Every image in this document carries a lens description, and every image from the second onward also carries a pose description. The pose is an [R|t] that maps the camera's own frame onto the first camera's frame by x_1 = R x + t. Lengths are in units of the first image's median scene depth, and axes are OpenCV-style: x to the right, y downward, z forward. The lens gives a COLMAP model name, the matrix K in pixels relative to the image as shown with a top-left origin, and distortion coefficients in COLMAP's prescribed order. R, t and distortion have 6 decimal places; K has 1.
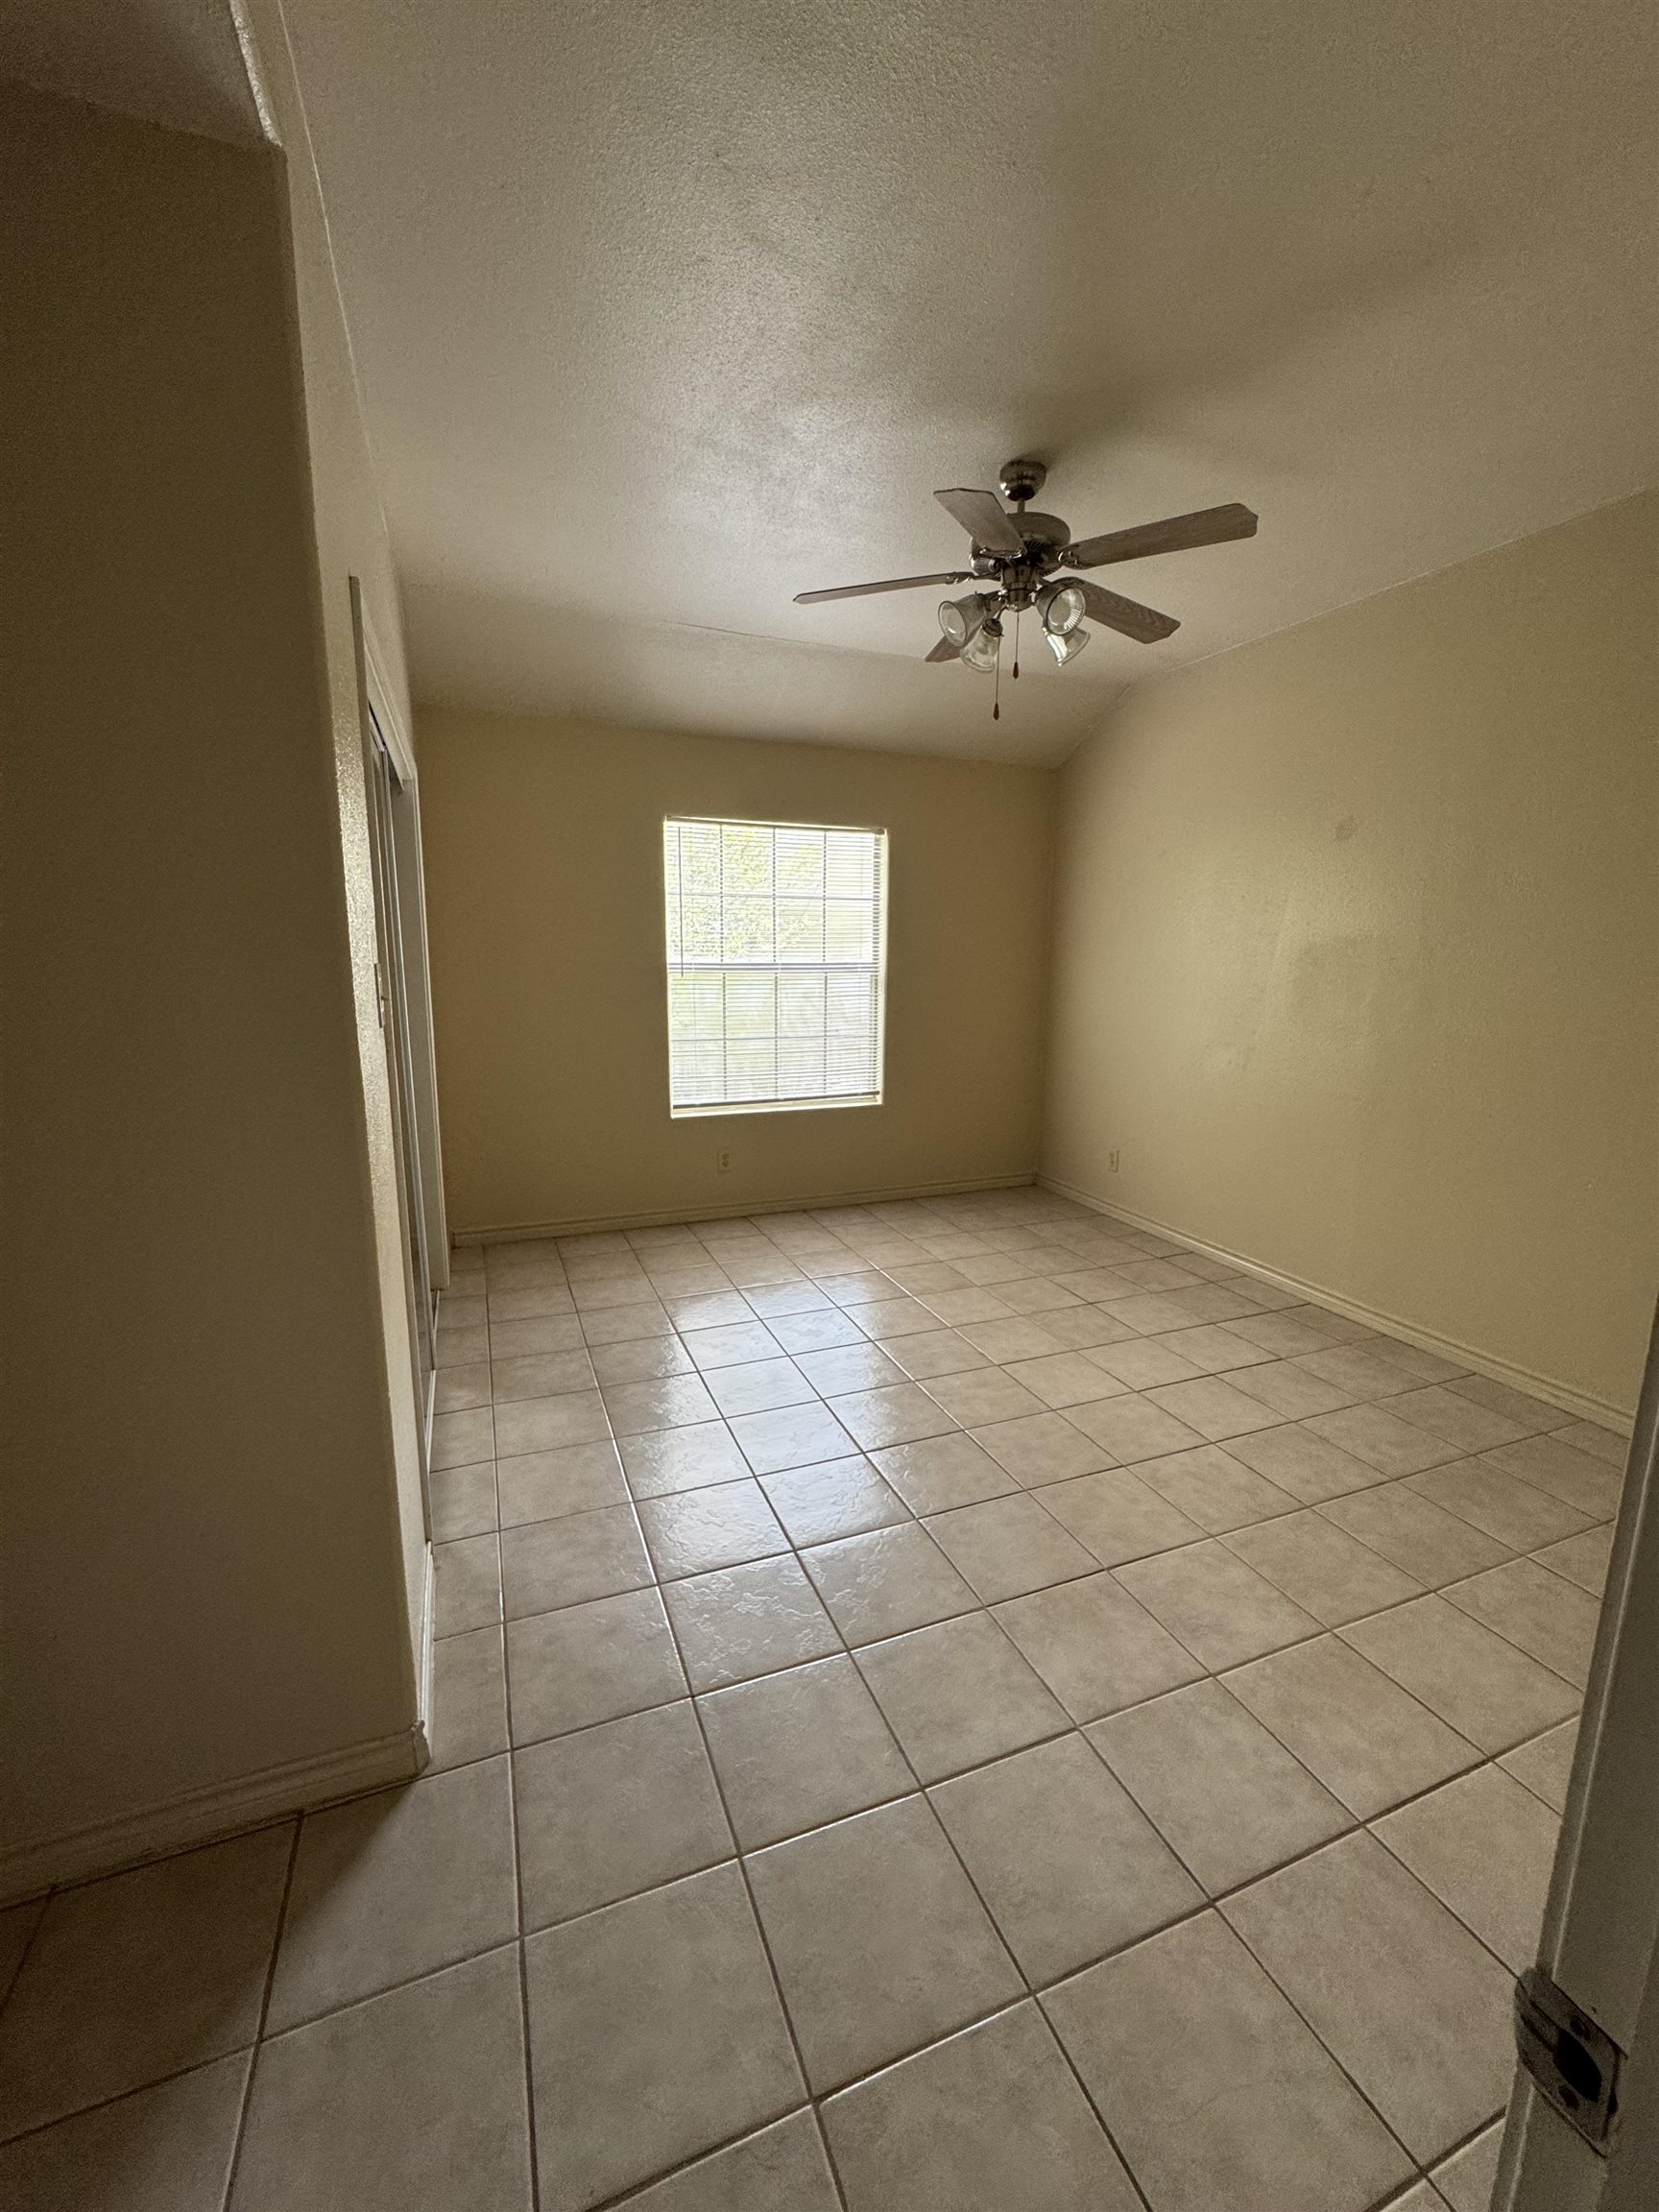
lens RADIAL K [[887.5, 0, 831.6], [0, 887.5, 1099.5], [0, 0, 1]] dist [-0.004464, -0.000479]
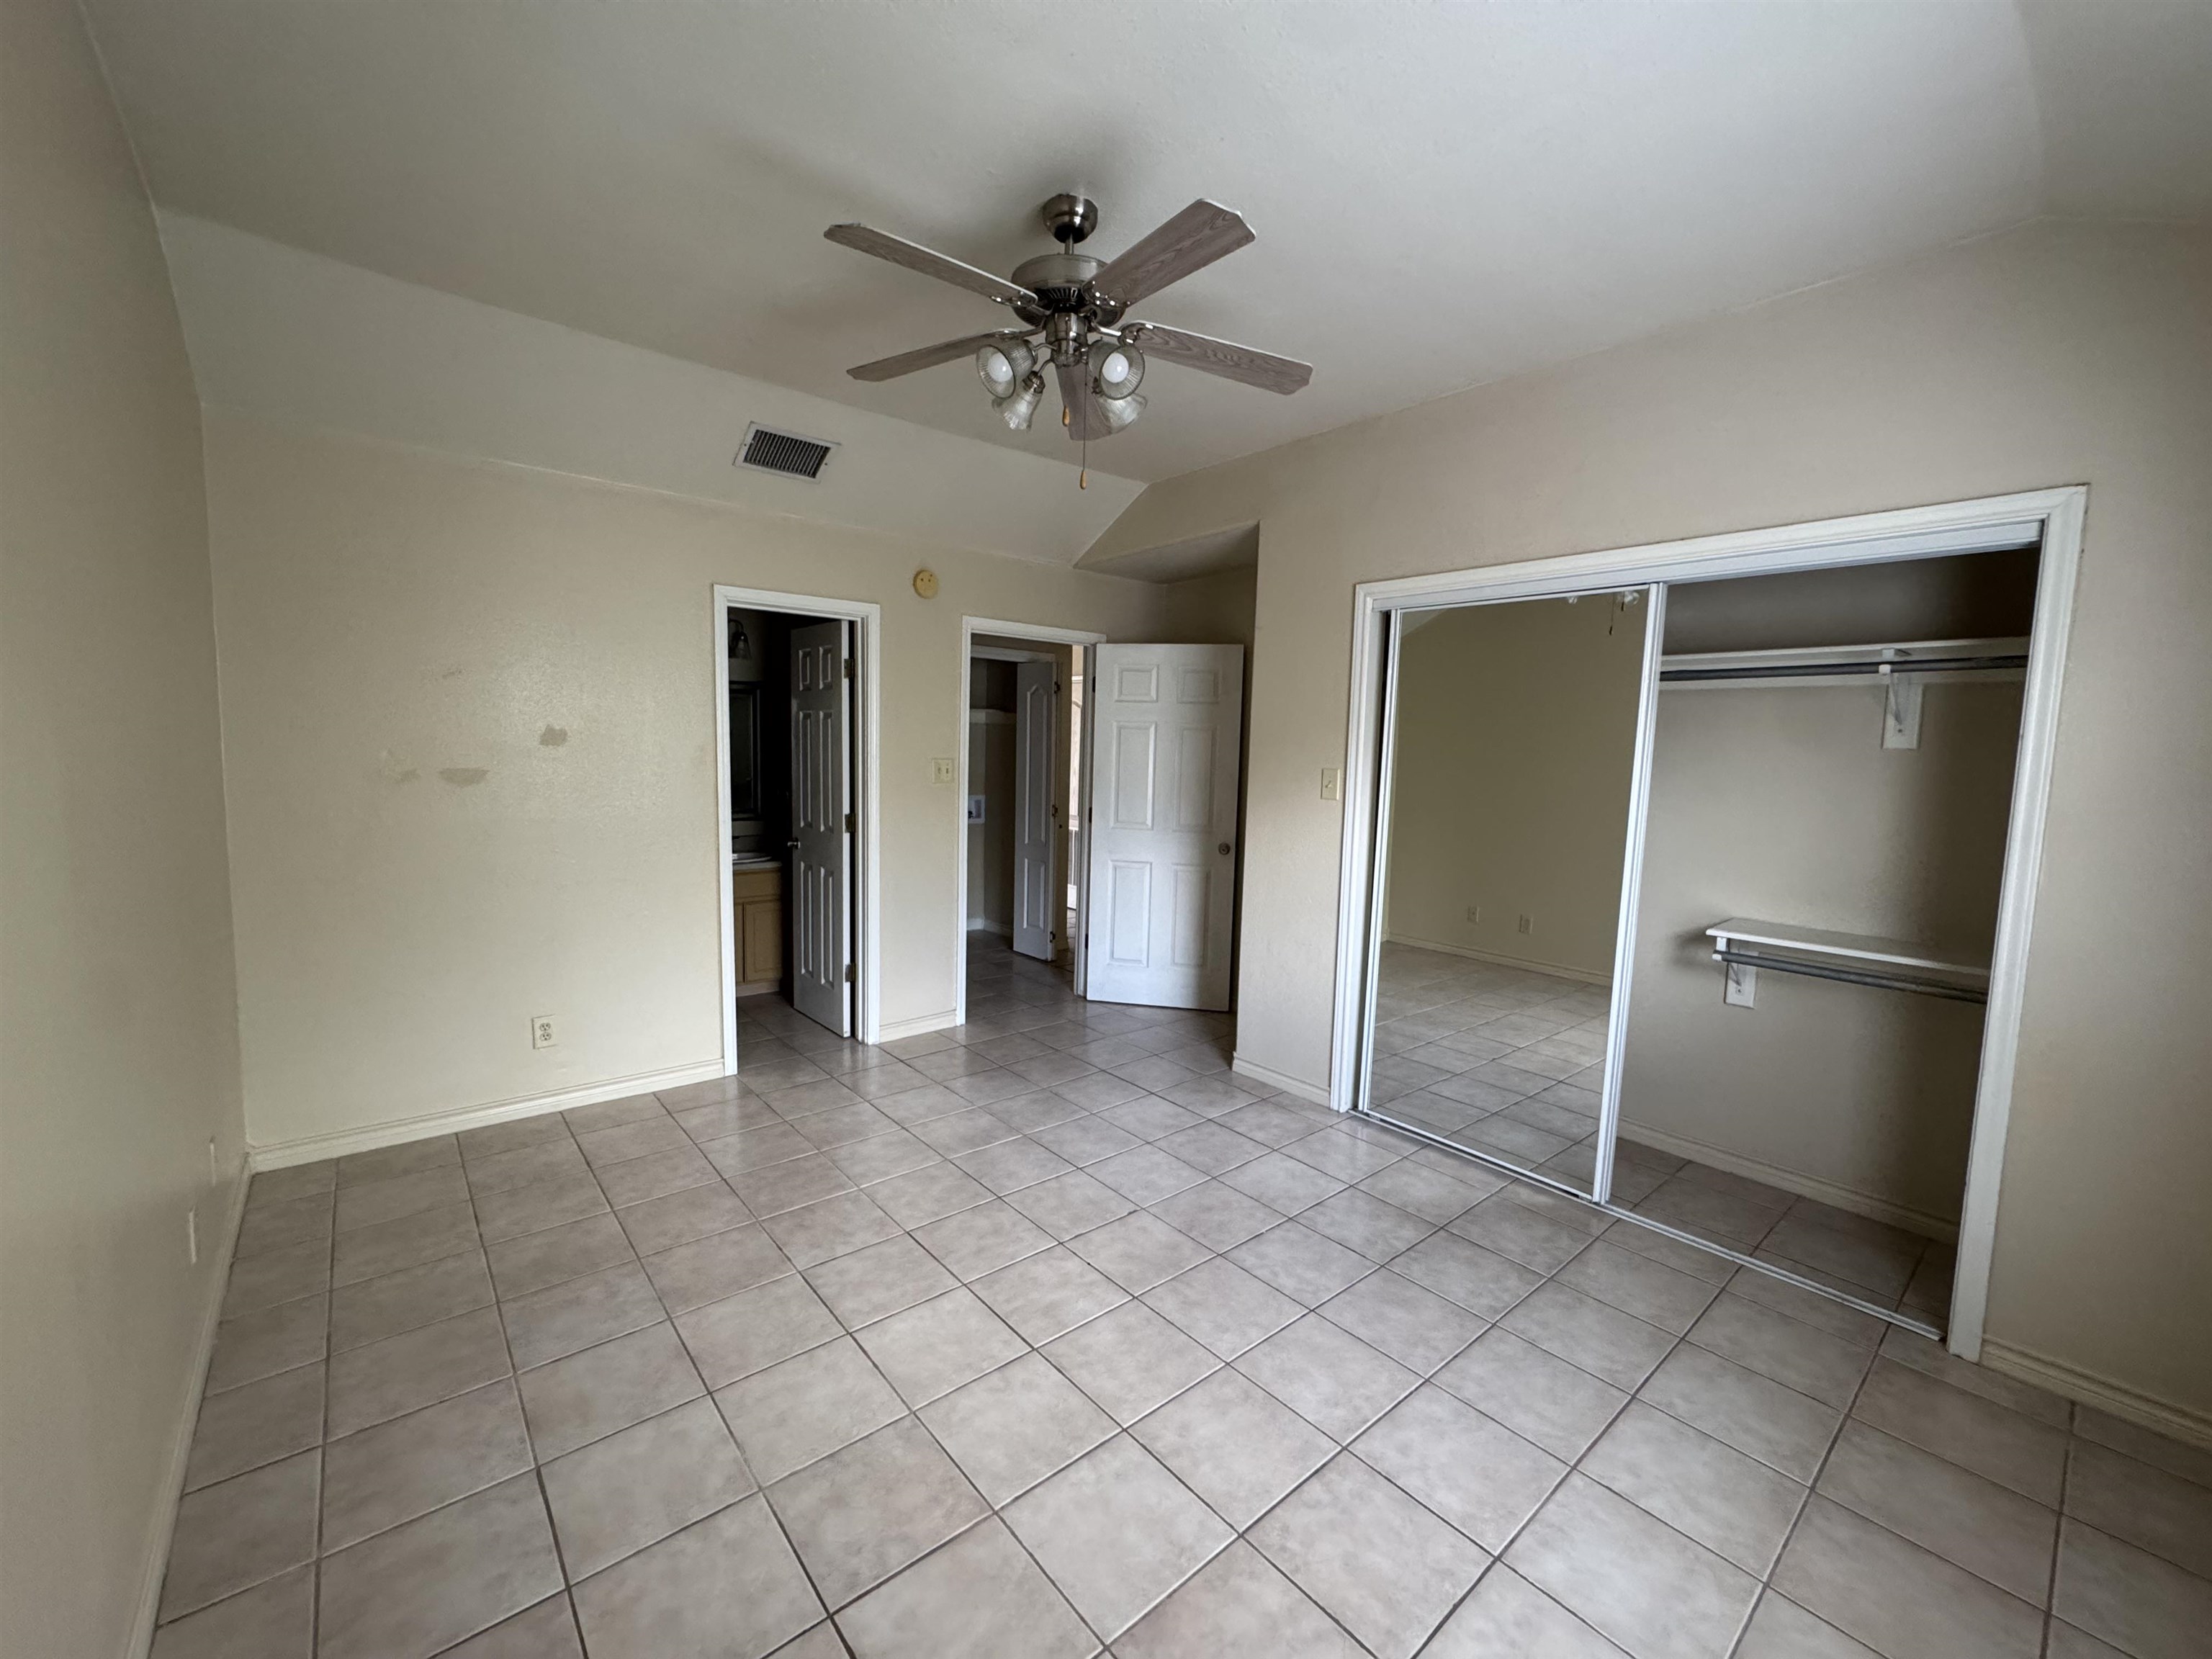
lens RADIAL K [[887.5, 0, 1102.3], [0, 887.5, 826.0], [0, 0, 1]] dist [-0.004464, -0.000479]
pose [[-0.950851, -0.006570, -0.309580, 0.391924], [-0.087879, 0.964393, 0.249448, -0.302594], [0.296918, 0.264393, -0.917571, 1.707747]]
